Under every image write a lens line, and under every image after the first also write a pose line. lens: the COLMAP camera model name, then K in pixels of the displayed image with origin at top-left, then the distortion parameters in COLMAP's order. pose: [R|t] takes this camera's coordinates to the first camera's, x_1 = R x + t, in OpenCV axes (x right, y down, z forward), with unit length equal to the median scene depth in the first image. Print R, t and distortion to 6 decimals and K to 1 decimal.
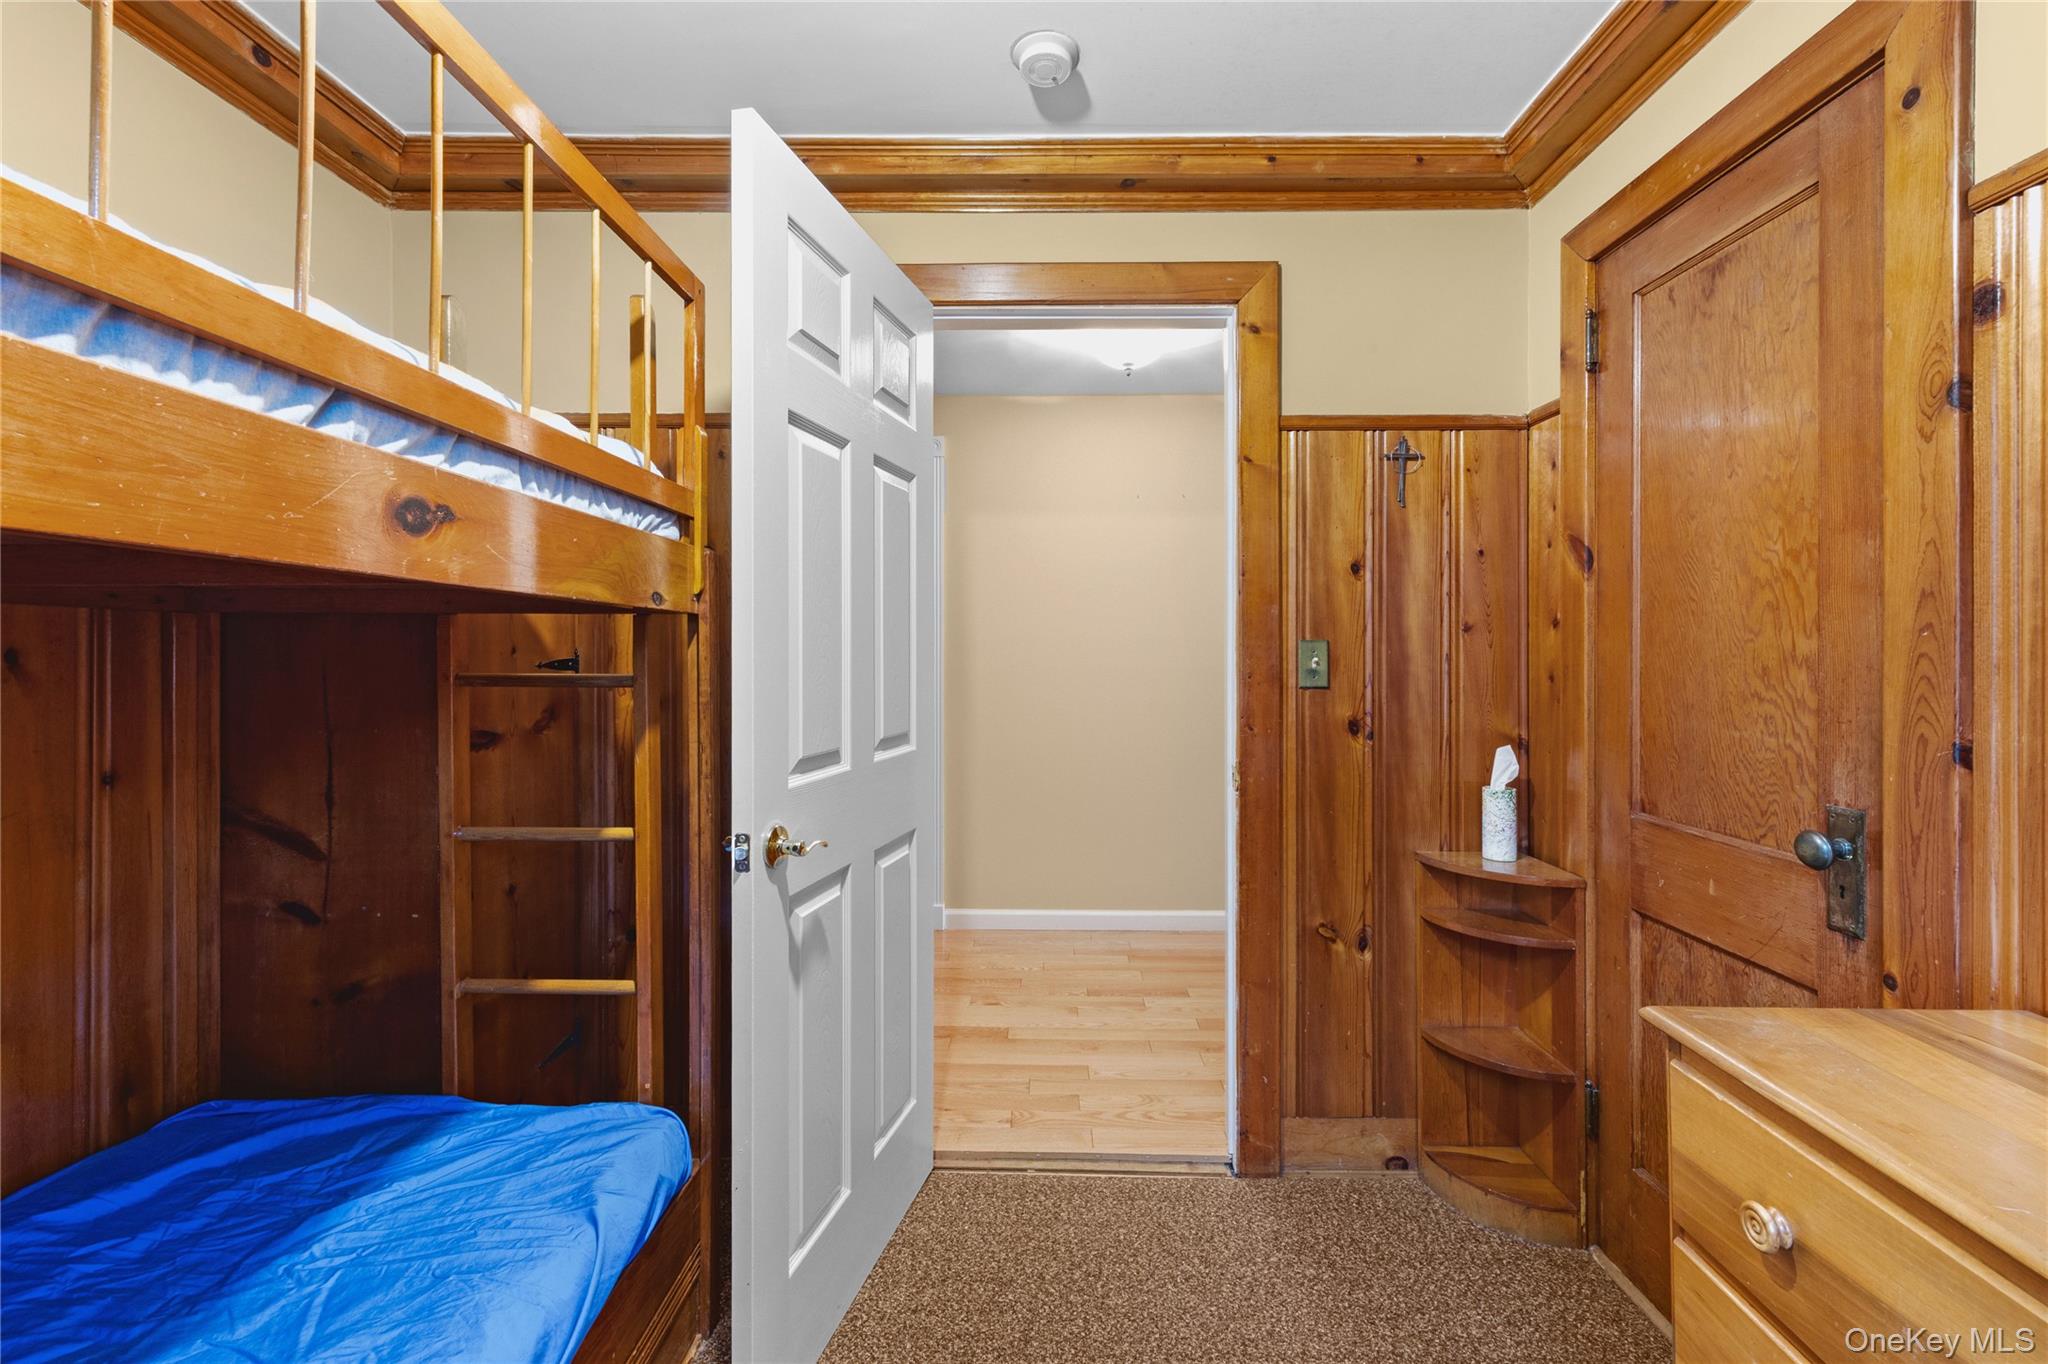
lens RADIAL K [[823.0, 0, 1018.8], [0, 823.0, 679.6], [0, 0, 1]] dist [0.002178, 0.000314]
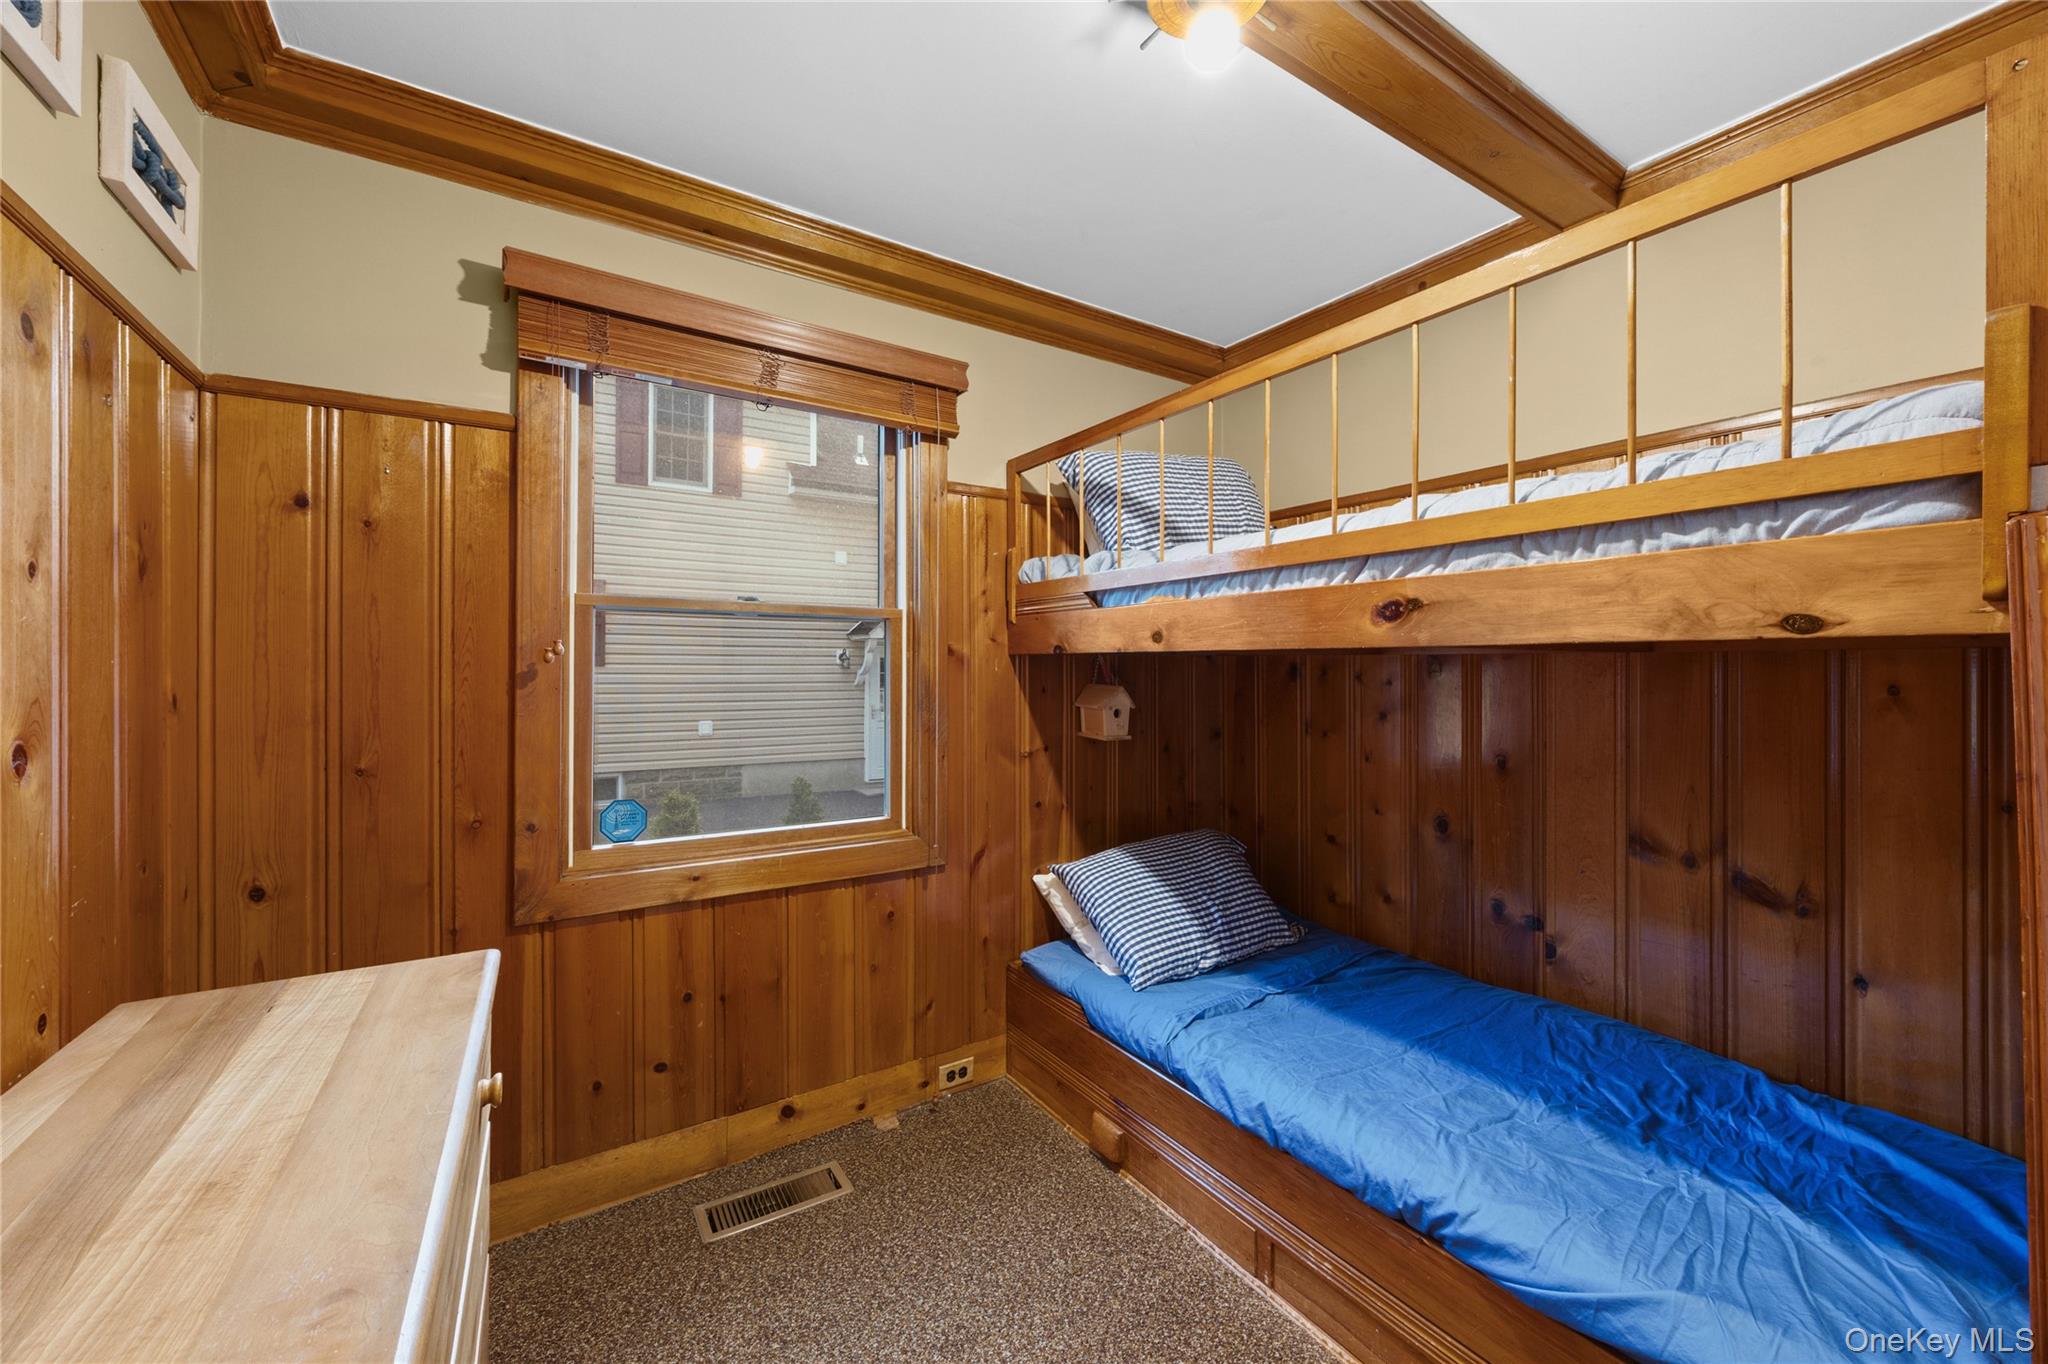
lens RADIAL K [[823.0, 0, 1018.8], [0, 823.0, 679.6], [0, 0, 1]] dist [0.002178, 0.000314]
pose [[-0.811743, 0.010324, -0.583924, 0.894878], [-0.016492, 0.999040, 0.040590, -0.104185], [0.583782, 0.042579, -0.810793, 1.858457]]
